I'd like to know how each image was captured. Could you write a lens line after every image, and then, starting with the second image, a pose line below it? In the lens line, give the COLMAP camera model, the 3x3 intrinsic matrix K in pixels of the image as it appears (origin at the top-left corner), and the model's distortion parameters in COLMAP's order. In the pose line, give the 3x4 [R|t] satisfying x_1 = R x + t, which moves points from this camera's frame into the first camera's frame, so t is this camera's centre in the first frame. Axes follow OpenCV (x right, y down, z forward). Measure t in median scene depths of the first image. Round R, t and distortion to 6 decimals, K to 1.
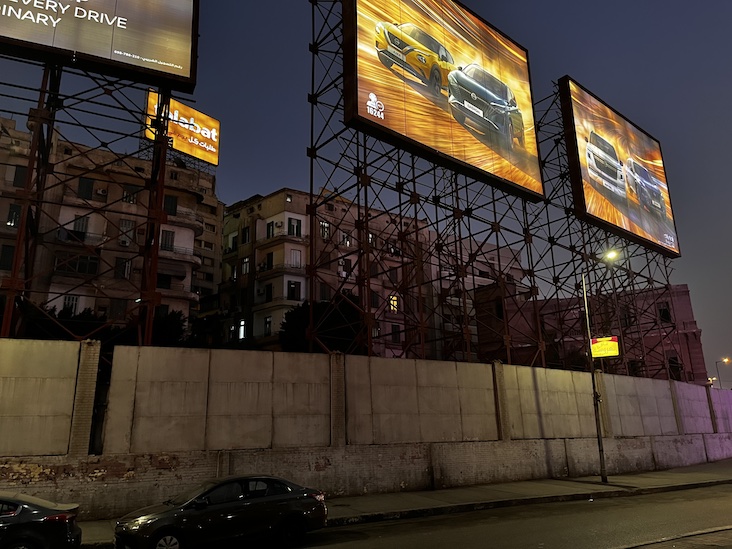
lens RADIAL K [[555.6, 0, 365.4], [0, 555.6, 274.9], [0, 0, 1]] dist [0.060228, 0.001137]
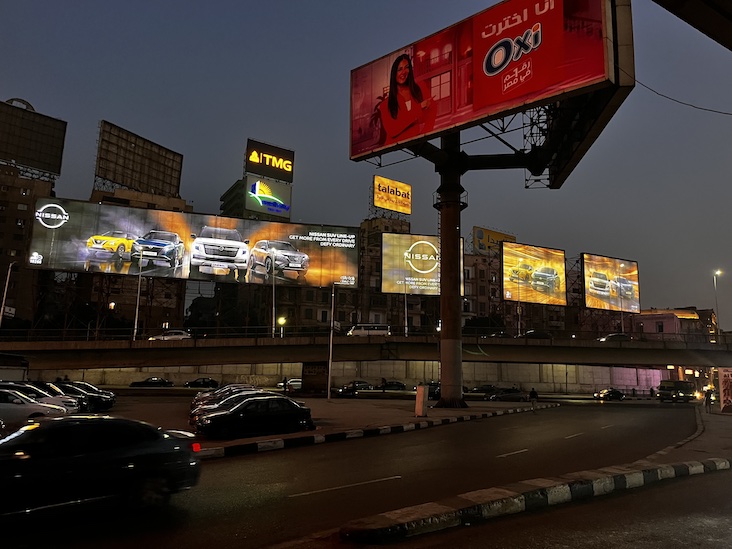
lens RADIAL K [[555.6, 0, 366.1], [0, 555.6, 274.0], [0, 0, 1]] dist [0.060228, 0.001137]
pose [[0.972655, 0.007628, -0.232130, -0.033199], [0.015688, 0.995020, 0.098431, -0.613460], [0.231725, -0.099381, 0.967692, -2.122923]]
